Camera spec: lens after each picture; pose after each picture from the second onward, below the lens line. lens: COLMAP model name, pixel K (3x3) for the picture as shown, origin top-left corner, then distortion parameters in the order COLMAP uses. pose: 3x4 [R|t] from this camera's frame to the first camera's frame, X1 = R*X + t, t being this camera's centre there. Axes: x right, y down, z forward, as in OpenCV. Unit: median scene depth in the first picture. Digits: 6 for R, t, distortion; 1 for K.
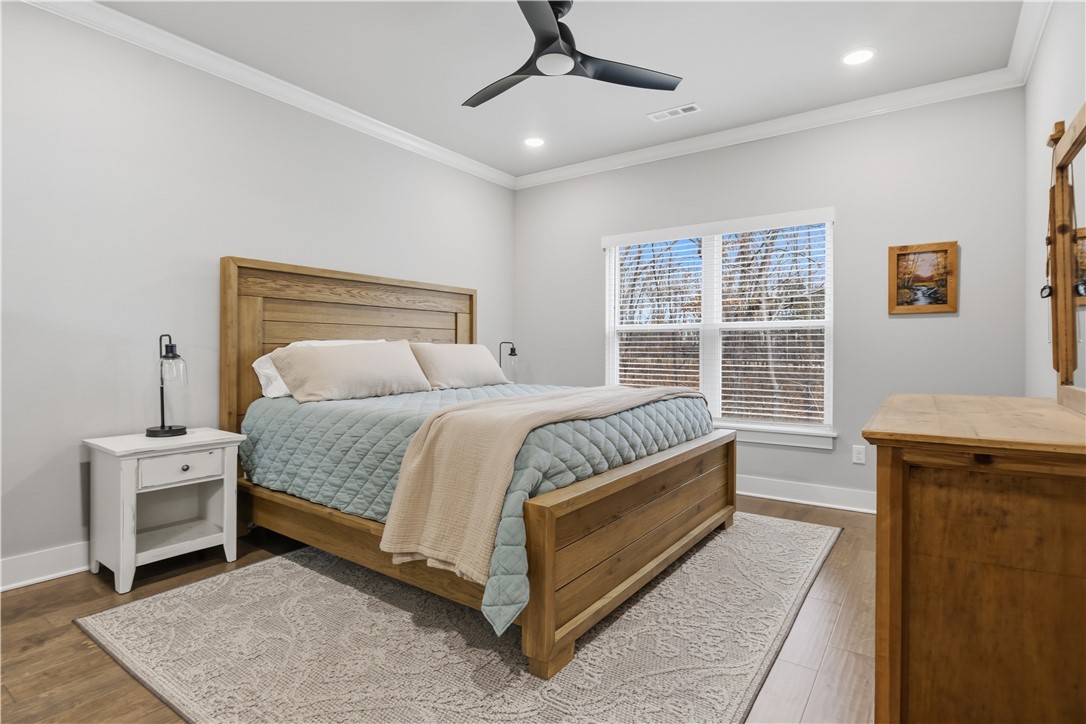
lens RADIAL K [[554.2, 0, 546.7], [0, 554.2, 358.3], [0, 0, 1]] dist [-0.003599, -0.000546]
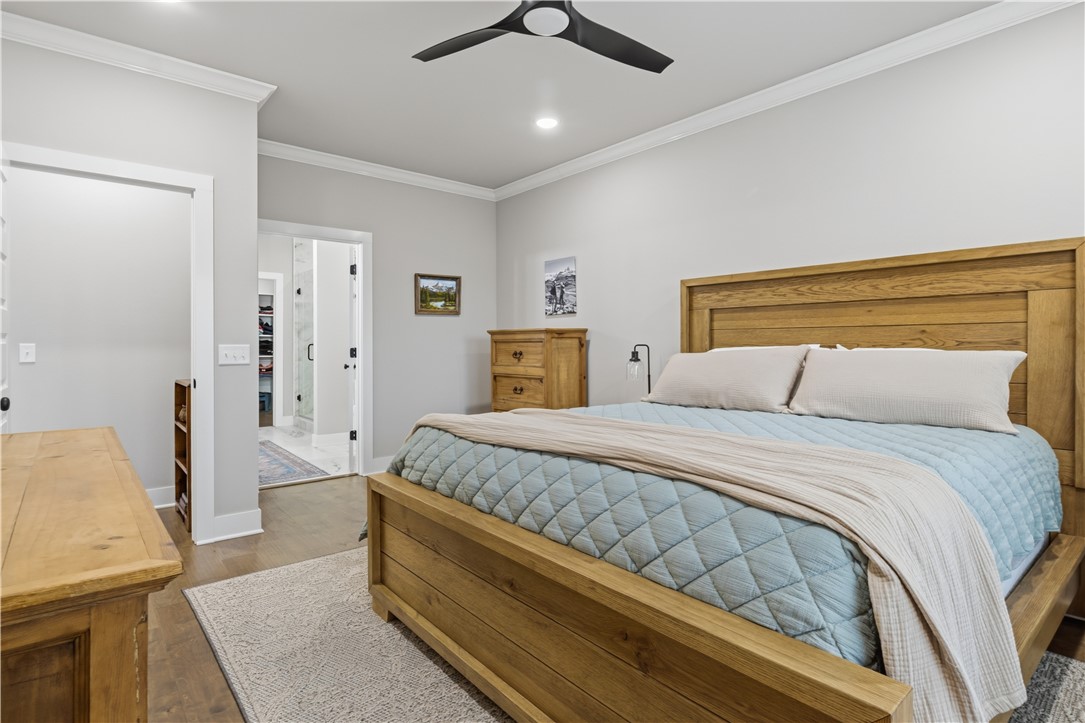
lens RADIAL K [[553.7, 0, 546.4], [0, 553.7, 349.7], [0, 0, 1]] dist [-0.003599, -0.000546]
pose [[-0.250947, 0.002130, -0.967999, 0.607472], [-0.016121, 0.999850, 0.006379, -0.028031], [0.967867, 0.017206, -0.250874, 0.889923]]
